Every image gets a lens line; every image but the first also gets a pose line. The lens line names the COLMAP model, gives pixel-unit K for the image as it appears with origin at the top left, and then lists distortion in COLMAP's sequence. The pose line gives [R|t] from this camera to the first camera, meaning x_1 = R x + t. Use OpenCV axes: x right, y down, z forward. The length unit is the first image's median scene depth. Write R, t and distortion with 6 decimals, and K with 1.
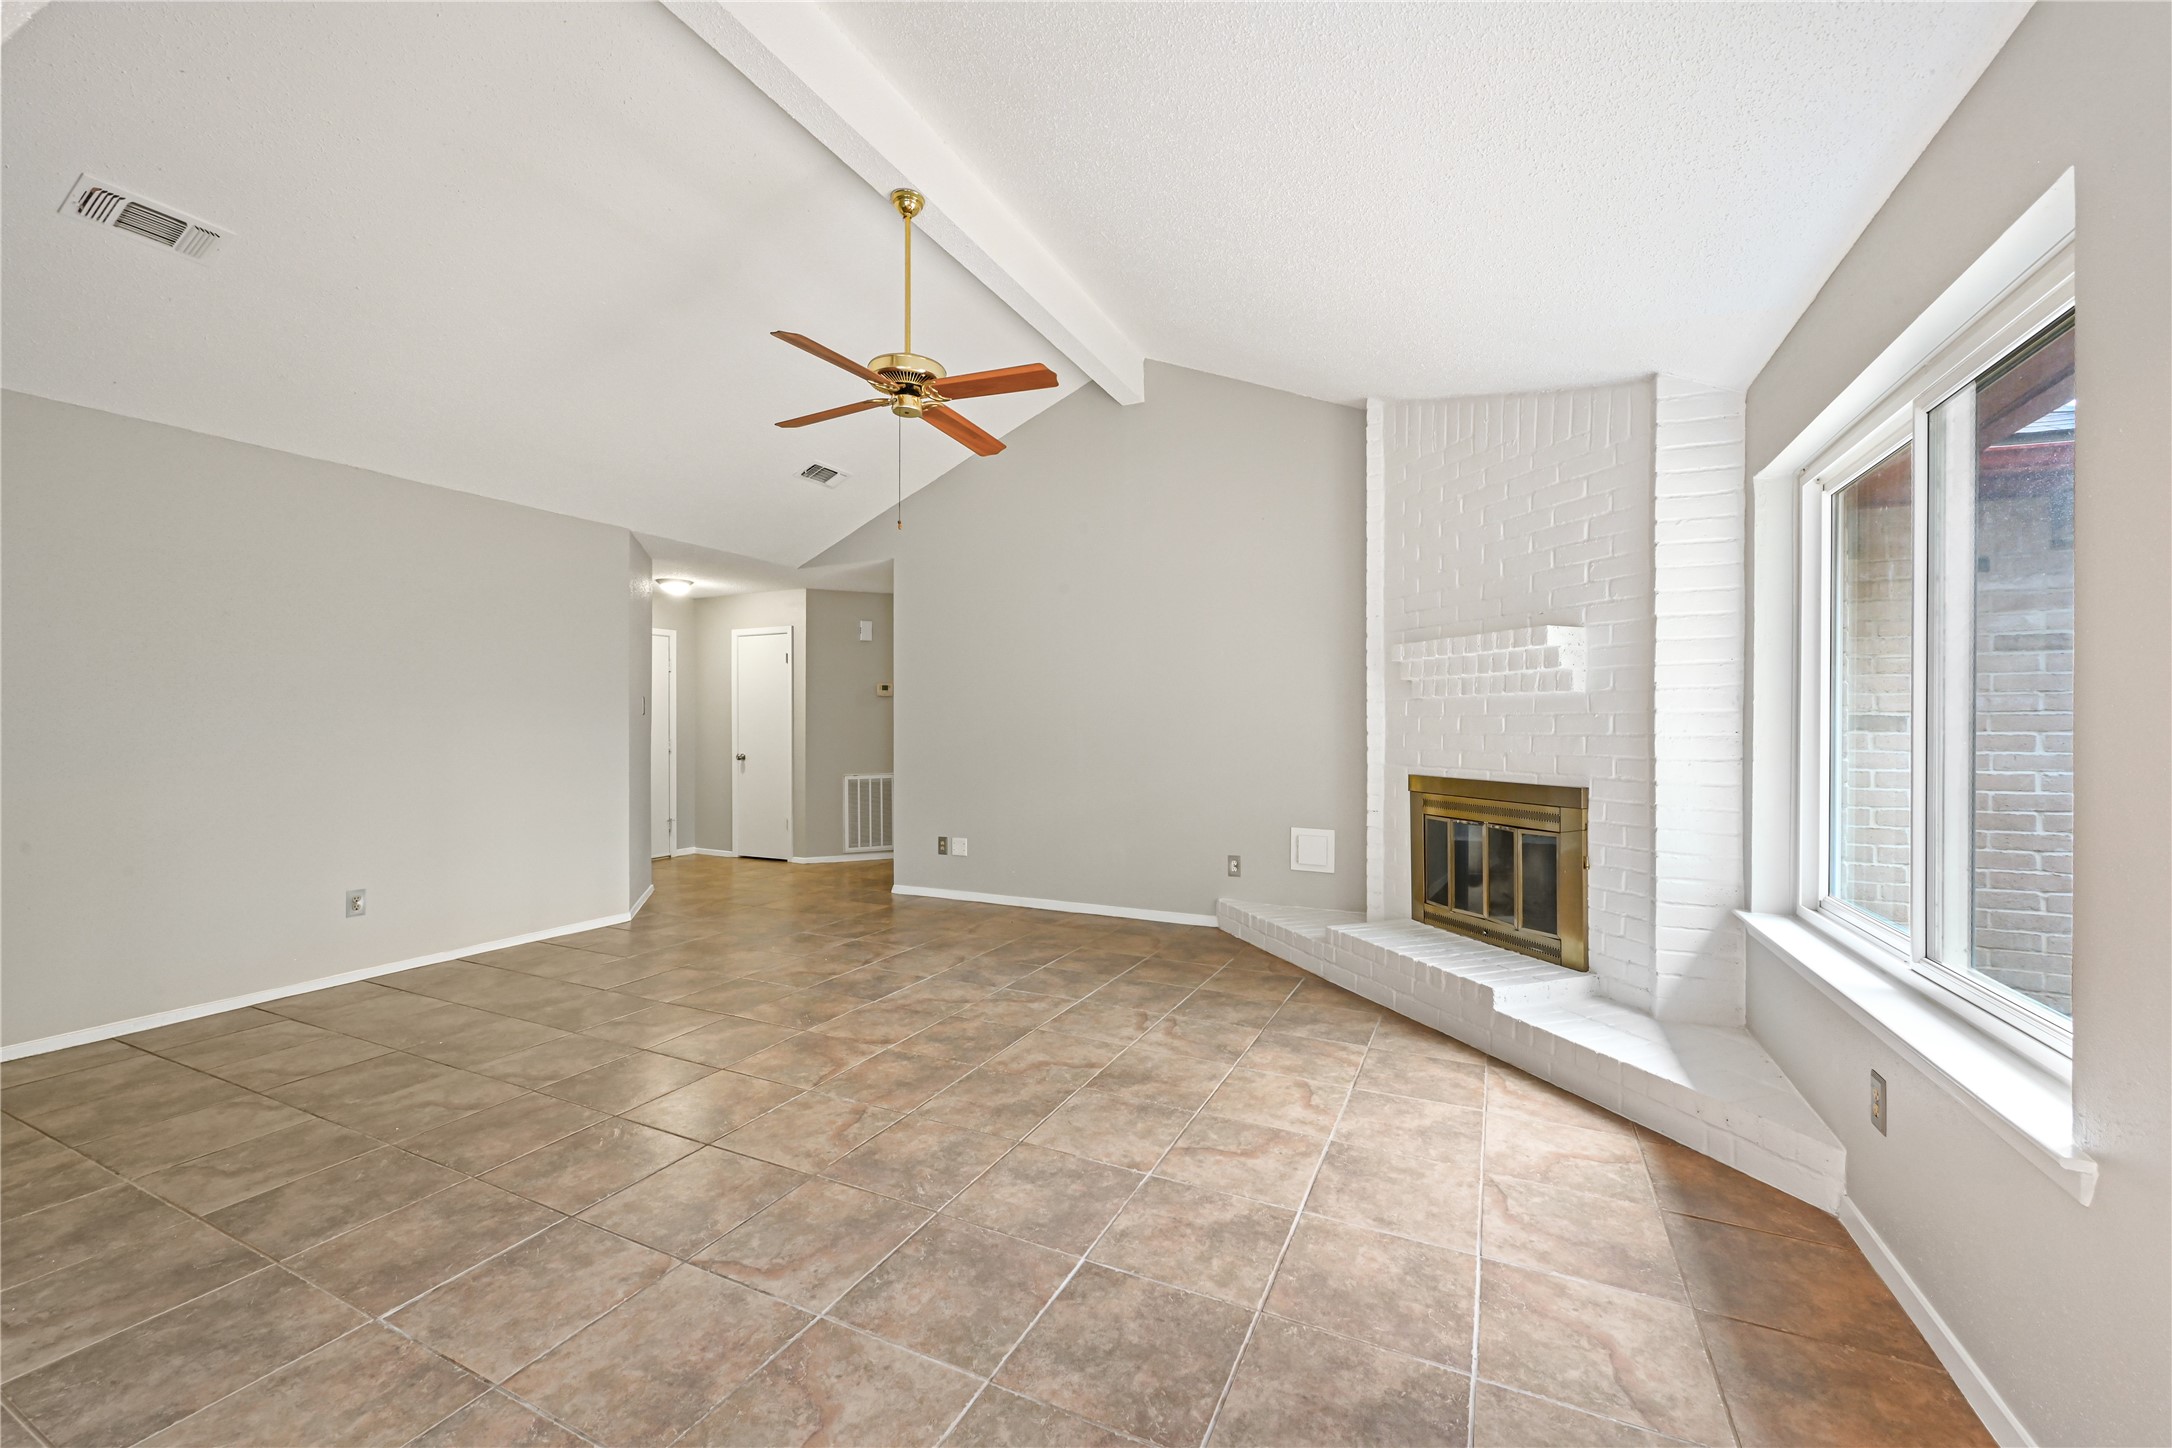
lens RADIAL K [[858.6, 0, 1085.7], [0, 858.6, 725.5], [0, 0, 1]] dist [0.000094, -0.000376]
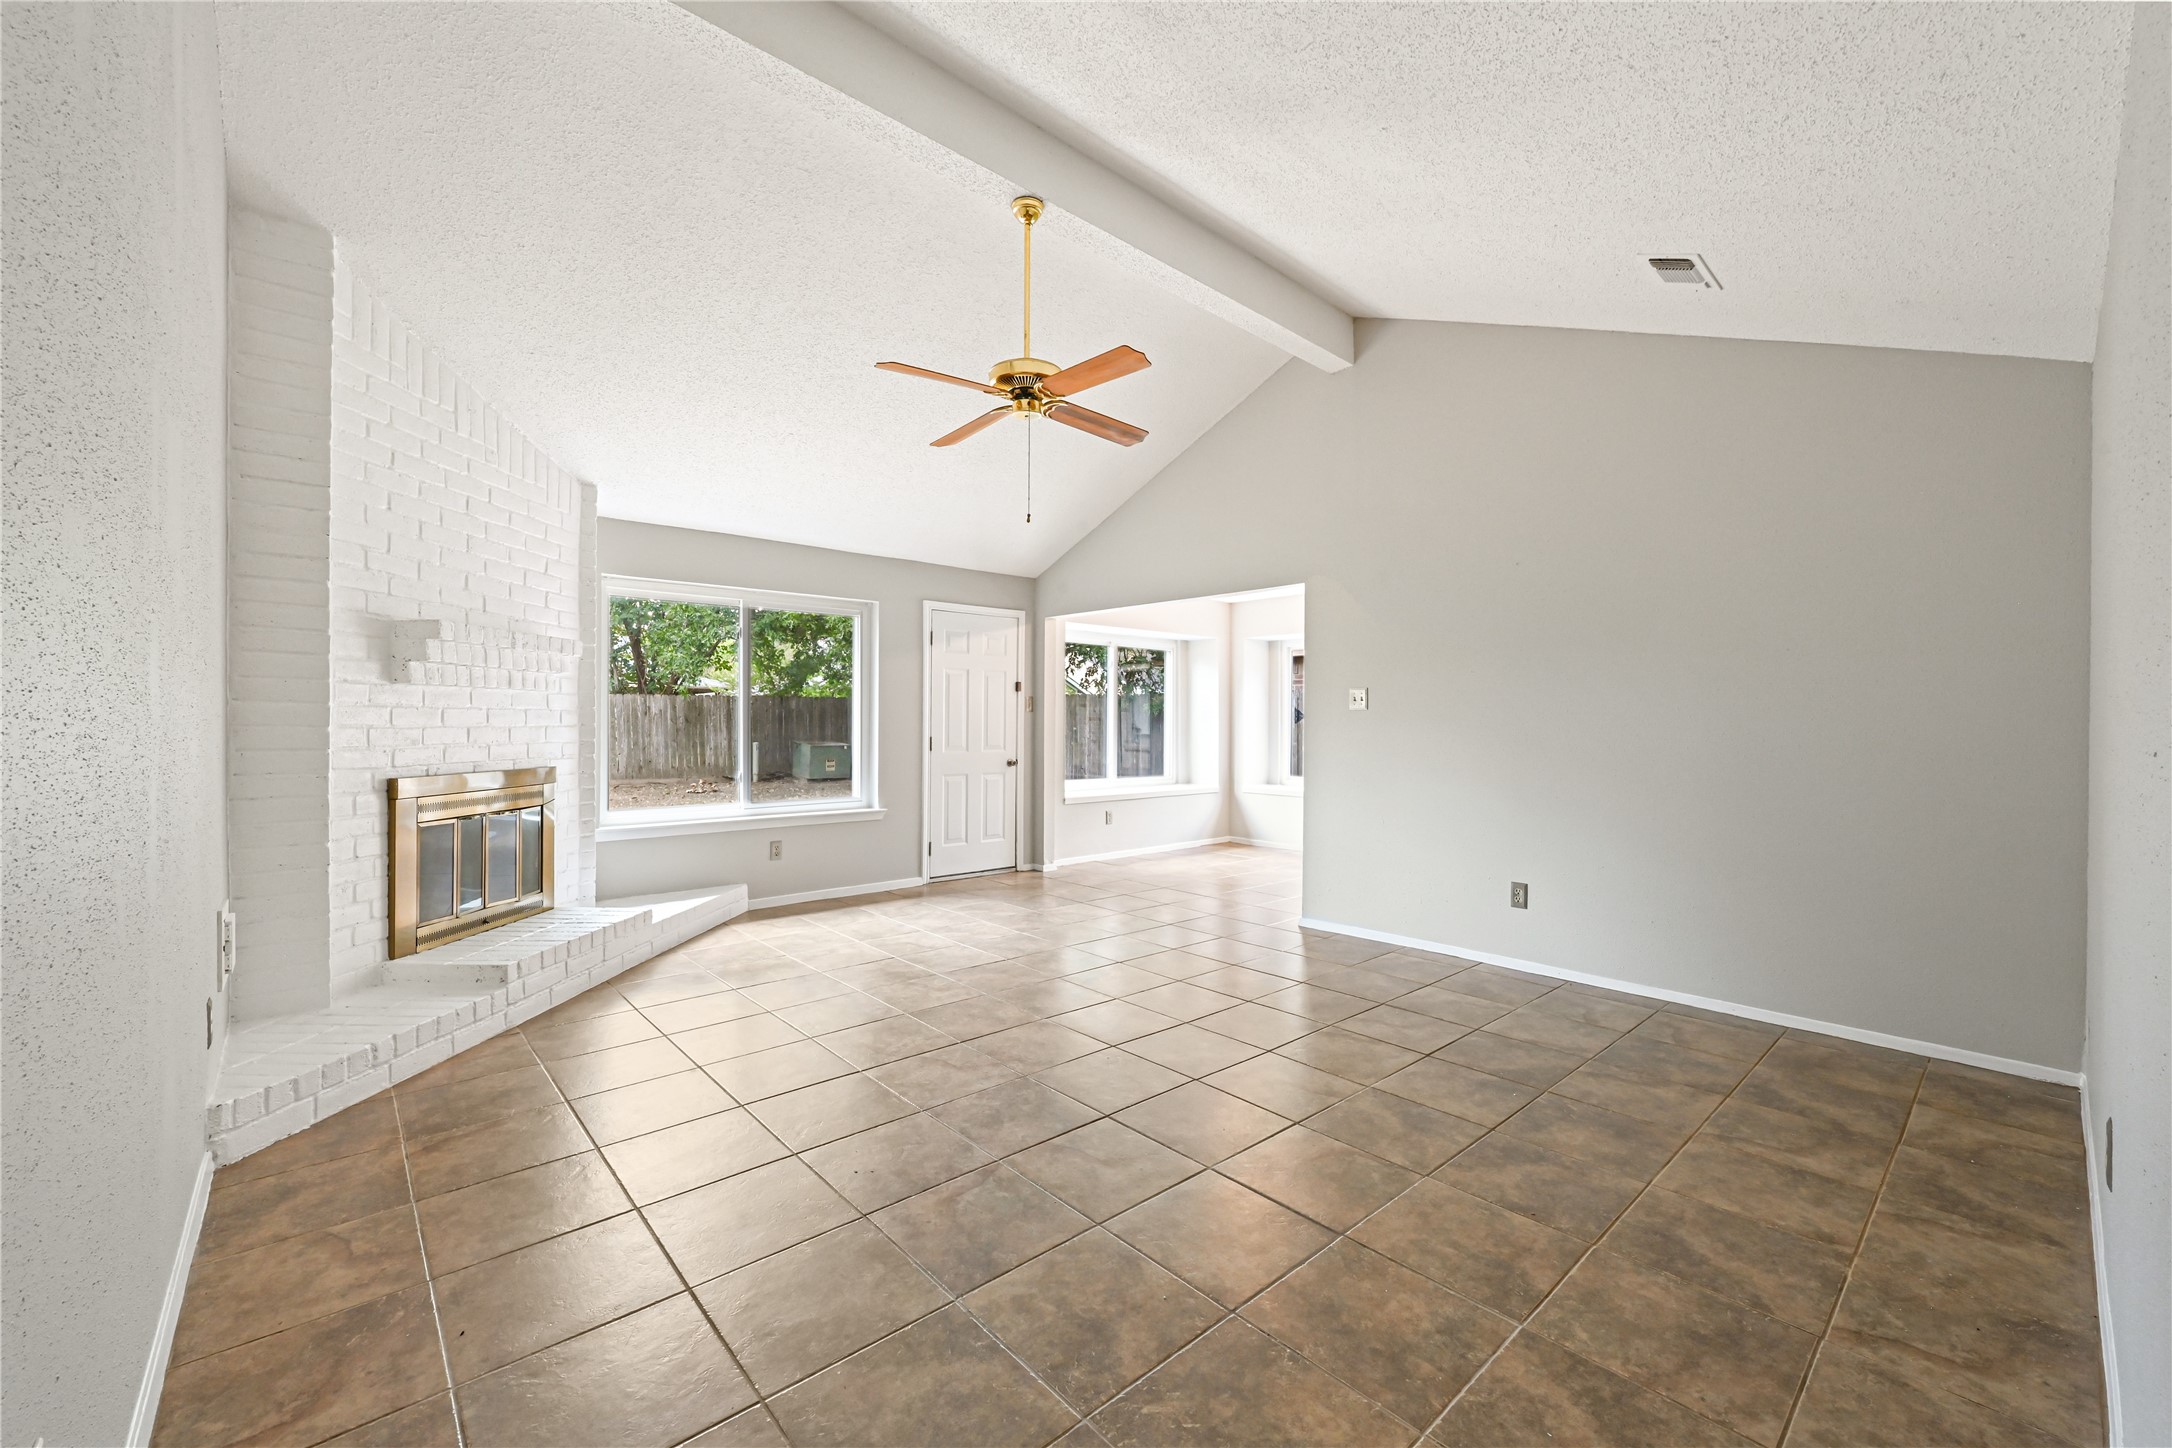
lens RADIAL K [[858.6, 0, 1079.8], [0, 858.6, 722.3], [0, 0, 1]] dist [0.000094, -0.000376]
pose [[-0.920372, -0.005834, 0.391001, -0.591892], [-0.006199, 0.999981, 0.000328, 0.000357], [-0.390995, -0.002122, -0.920390, 1.693324]]
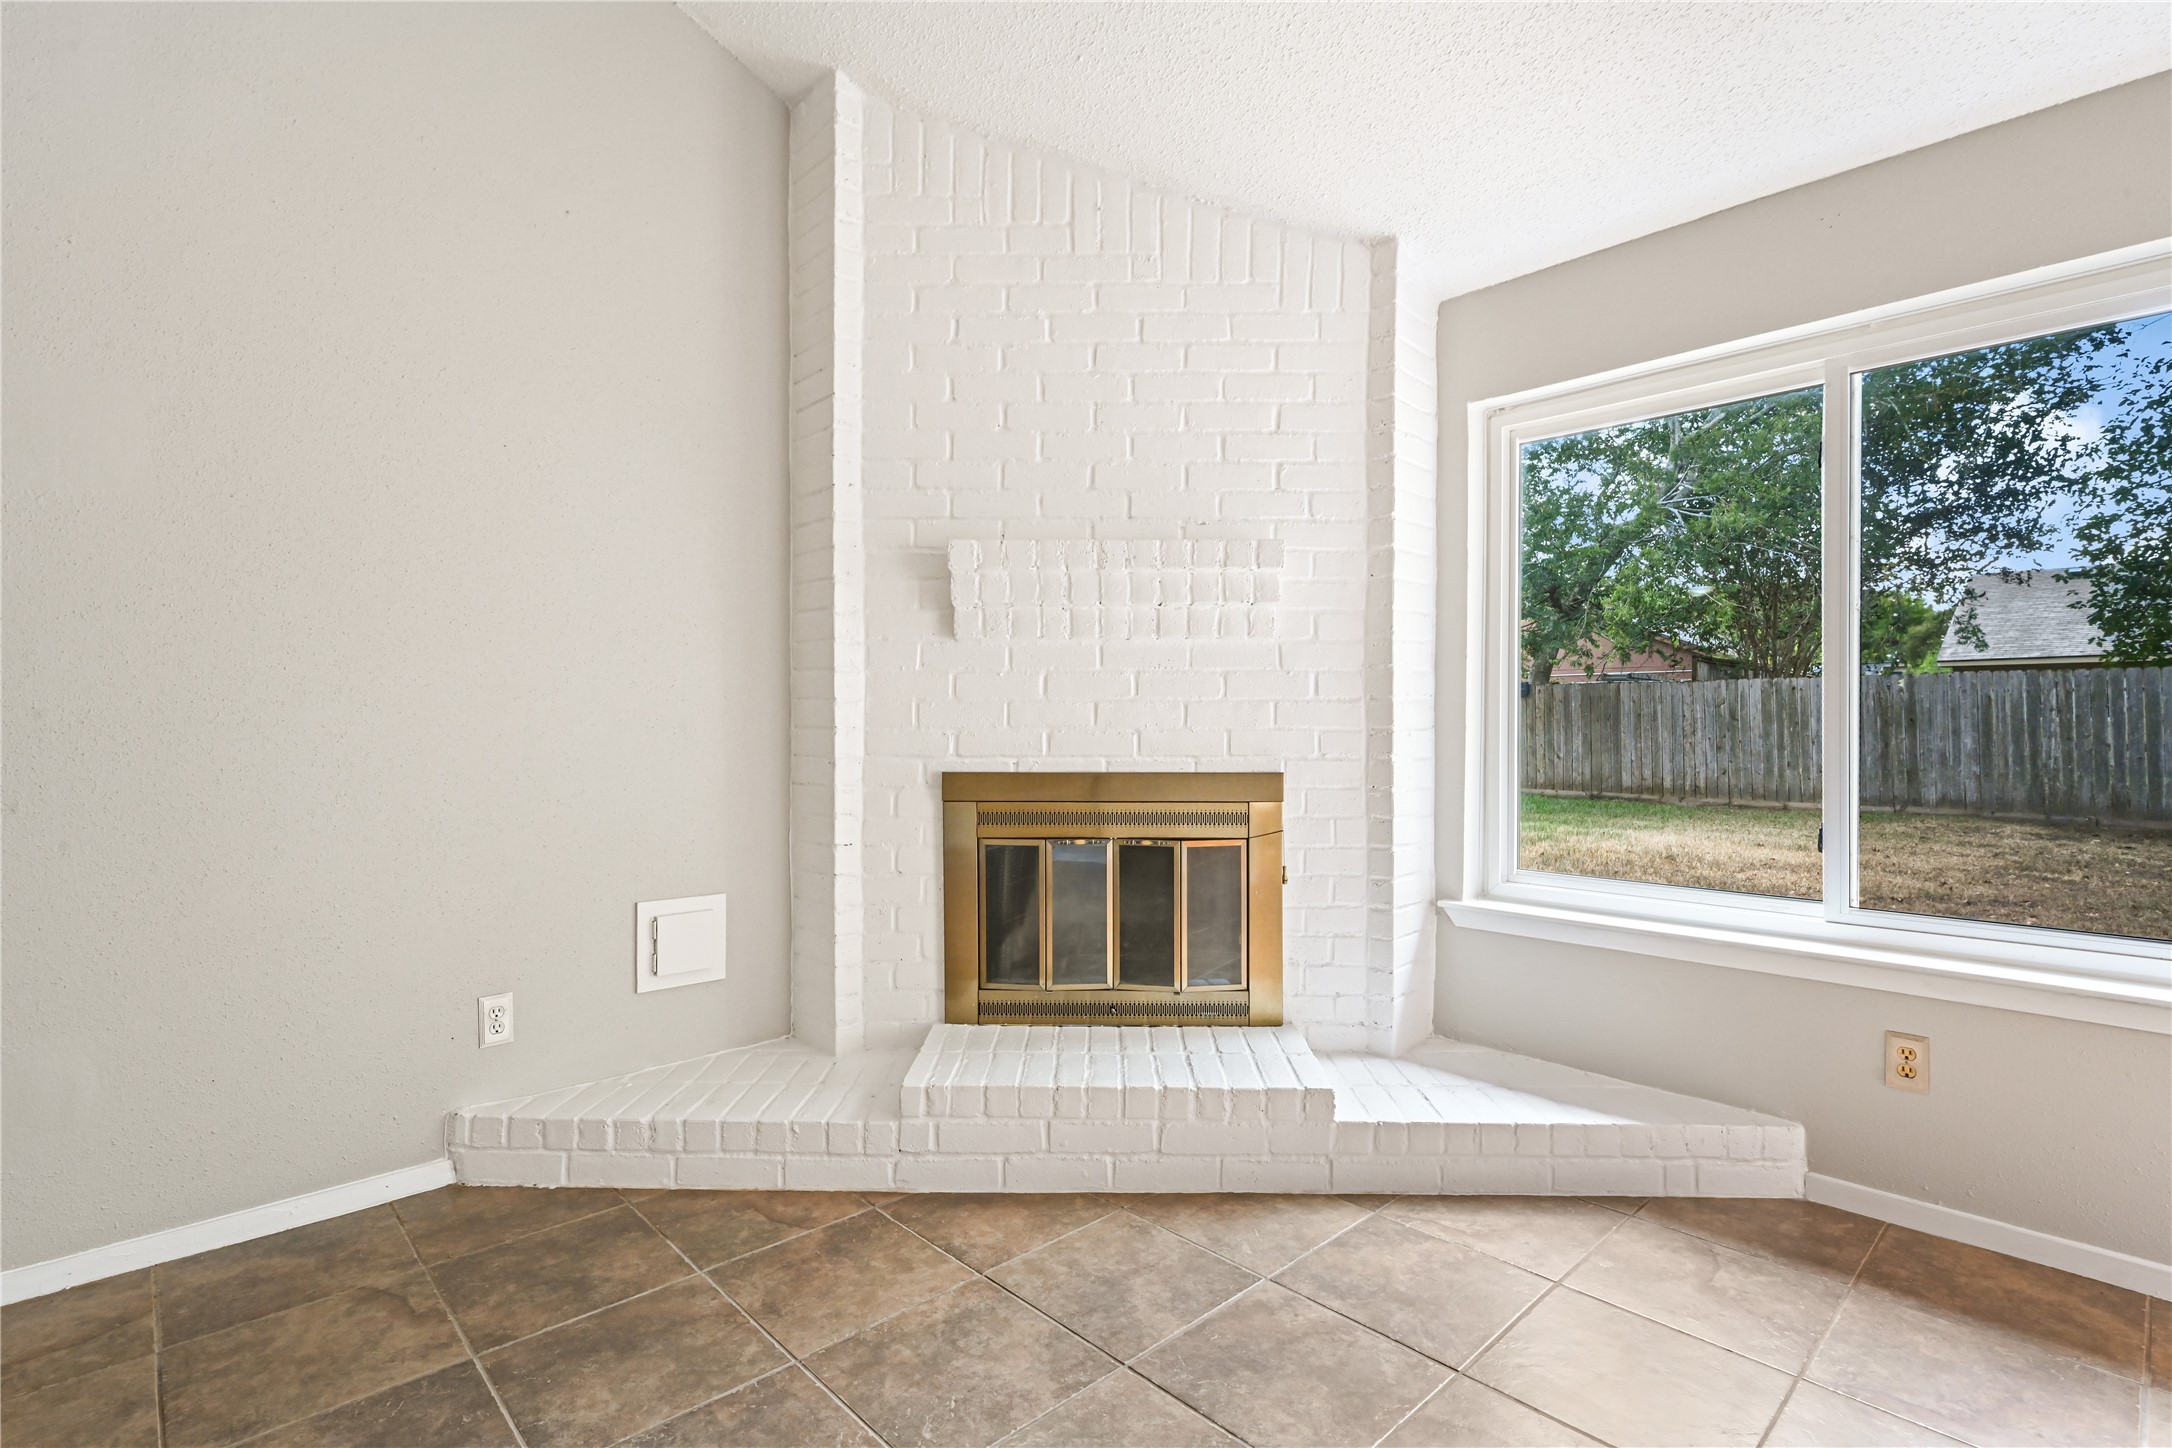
lens RADIAL K [[1029.8, 0, 1093.8], [0, 1029.8, 720.2], [0, 0, 1]] dist [0.000982, 0.000227]
pose [[0.349158, -0.001977, 0.937062, -0.262237], [-0.001911, 0.999994, 0.002822, 0.023742], [-0.937062, -0.002776, 0.349153, 0.759065]]
